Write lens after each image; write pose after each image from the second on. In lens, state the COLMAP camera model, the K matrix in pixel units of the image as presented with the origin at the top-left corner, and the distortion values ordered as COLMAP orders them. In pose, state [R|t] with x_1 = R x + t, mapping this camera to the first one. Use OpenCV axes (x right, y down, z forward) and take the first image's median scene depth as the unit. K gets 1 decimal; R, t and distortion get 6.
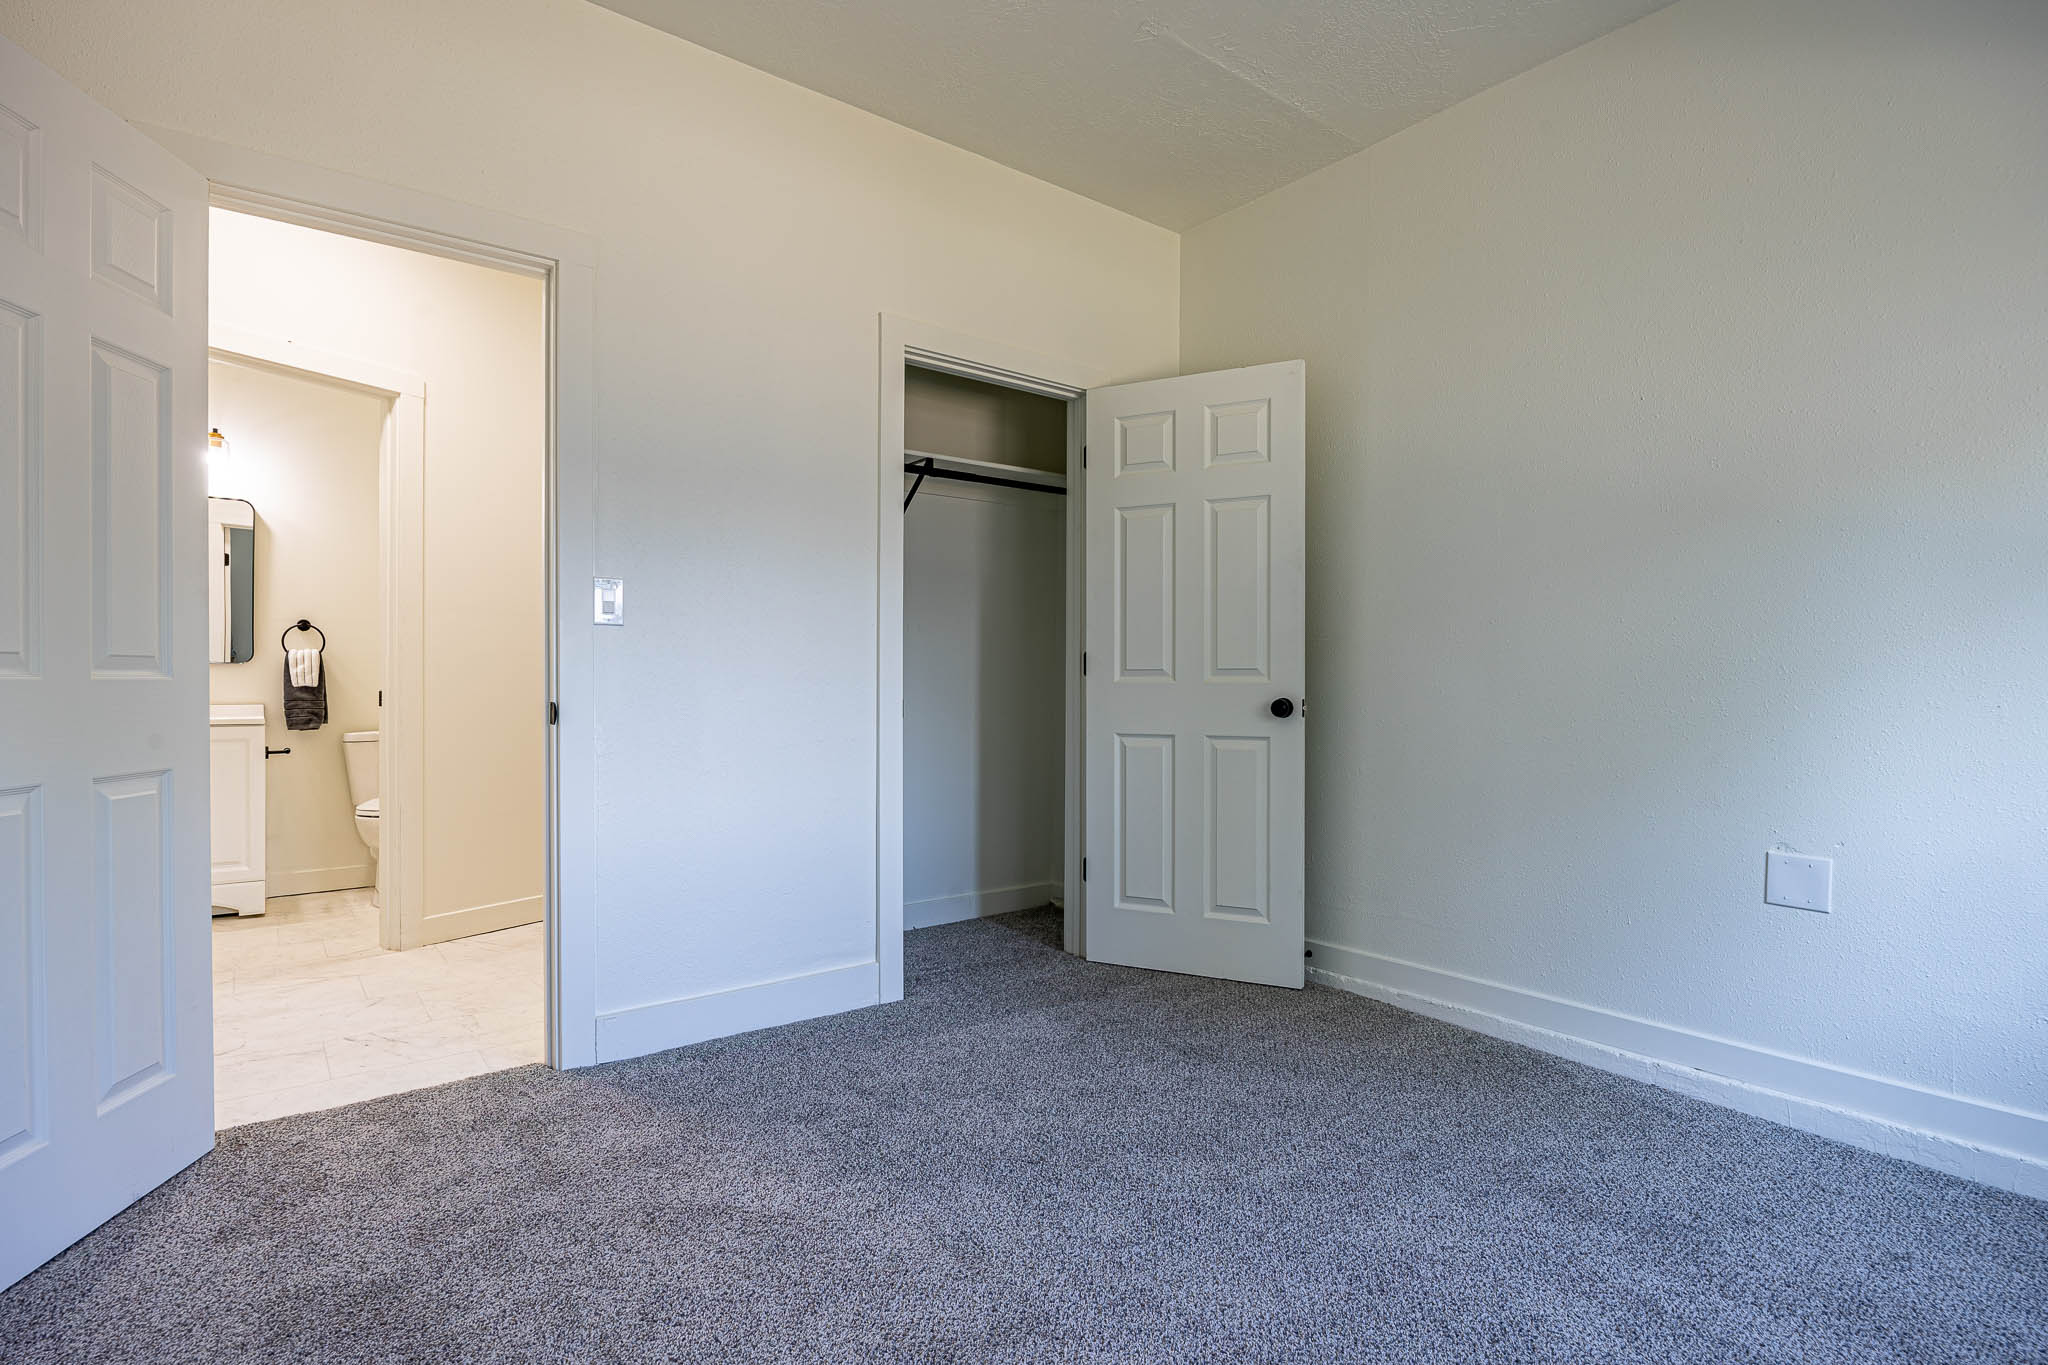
lens RADIAL K [[1005.7, 0, 1024.0], [0, 1005.7, 682.5], [0, 0, 1]] dist [-0.010063, -0.000099]
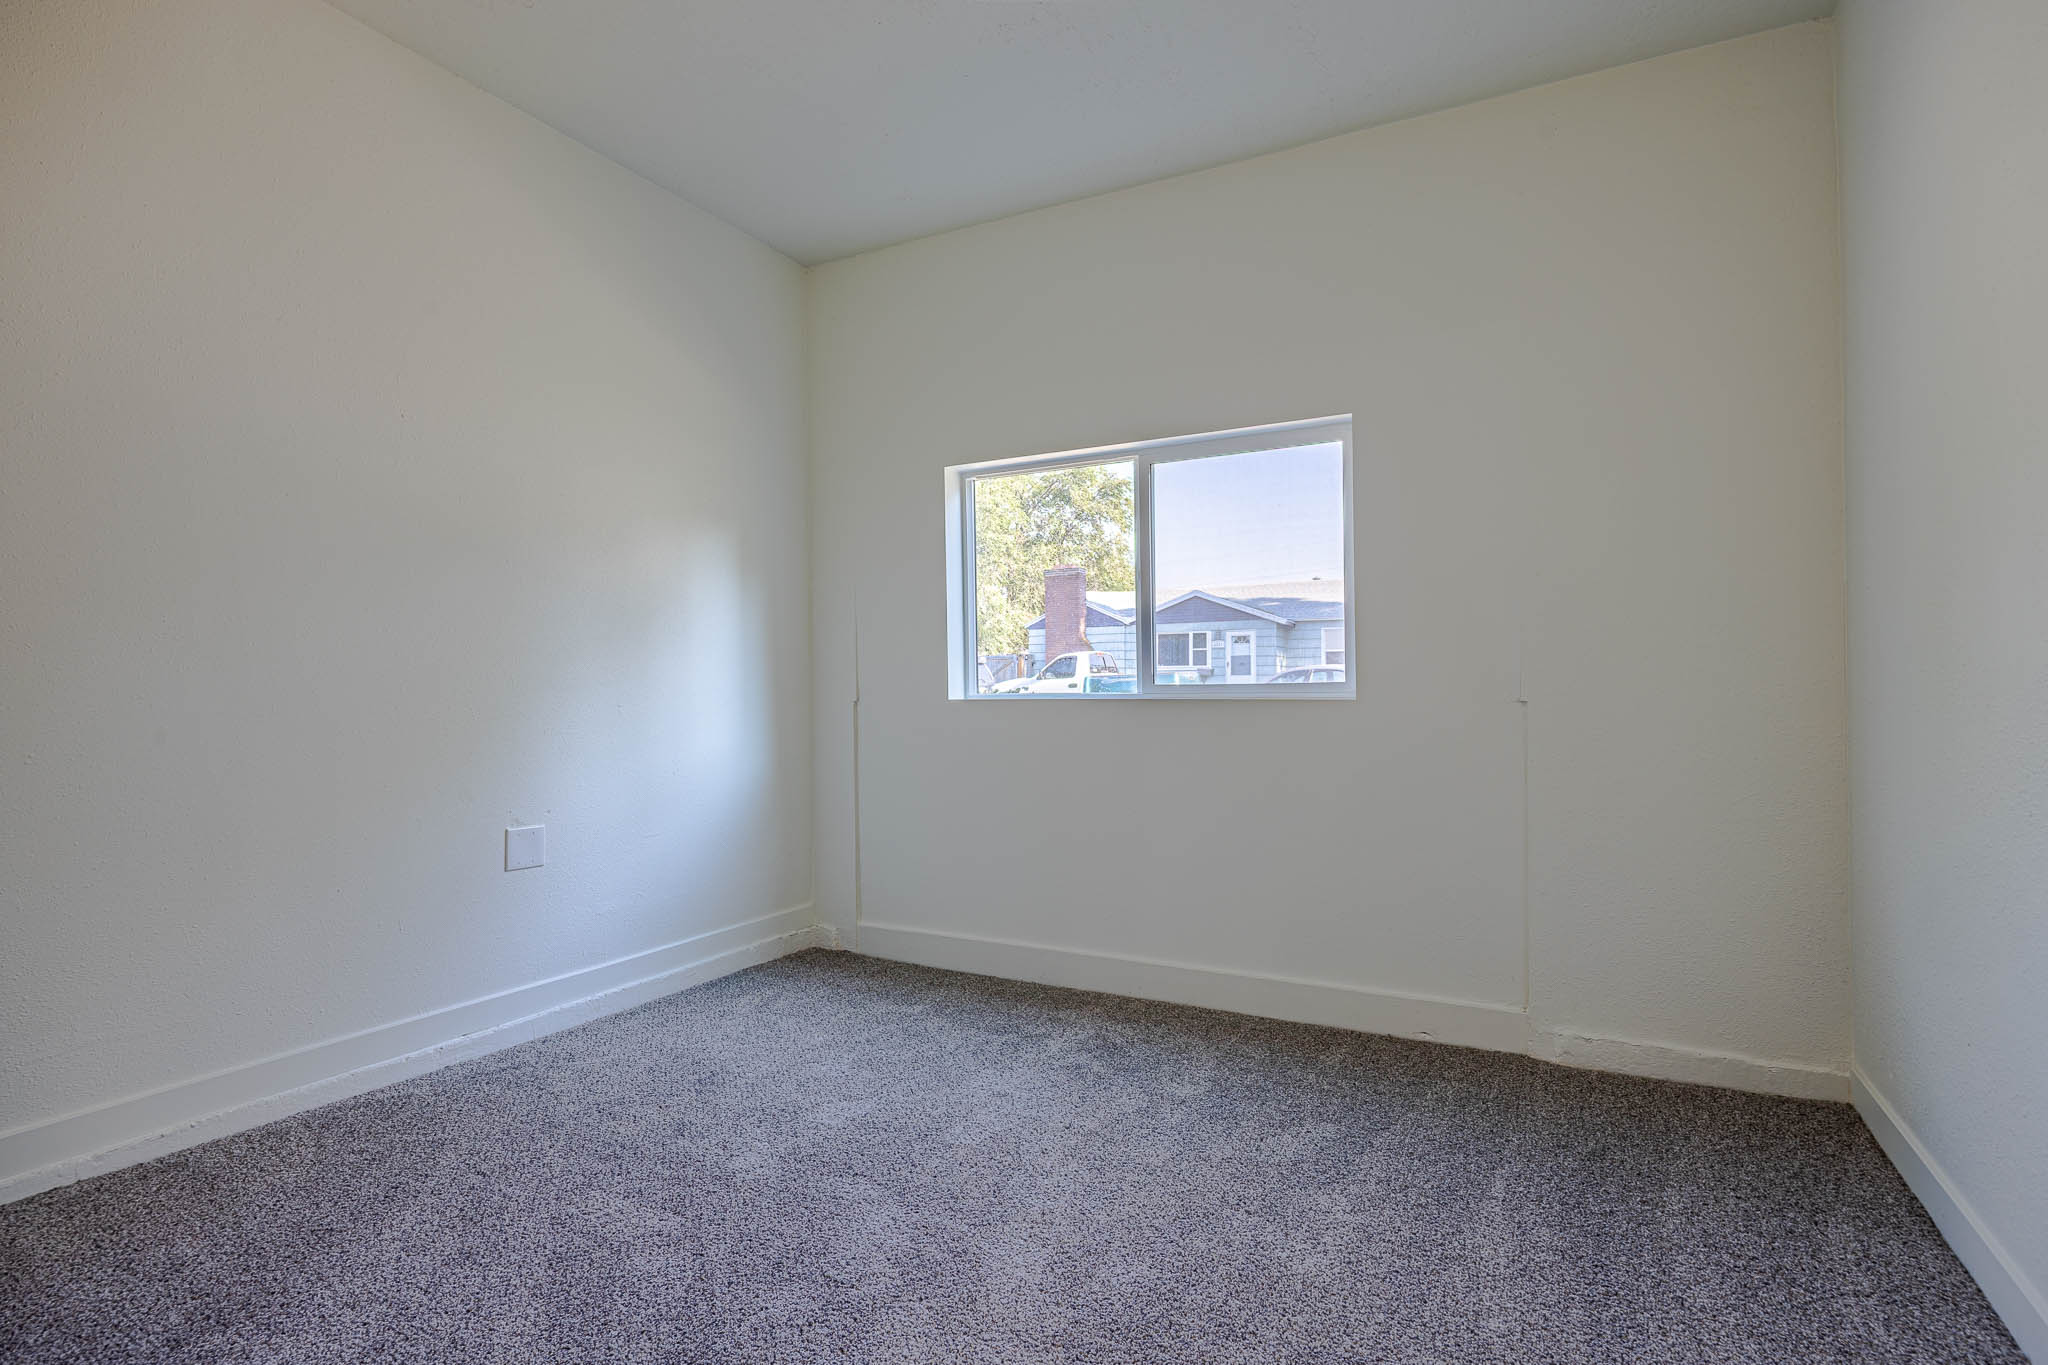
lens RADIAL K [[1005.7, 0, 1024.0], [0, 1005.7, 682.5], [0, 0, 1]] dist [-0.010063, -0.000099]
pose [[-0.401963, 0.006481, 0.915633, -0.620463], [0.004422, 0.999977, -0.005137, -0.002830], [-0.915645, 0.001984, -0.401982, 0.877724]]
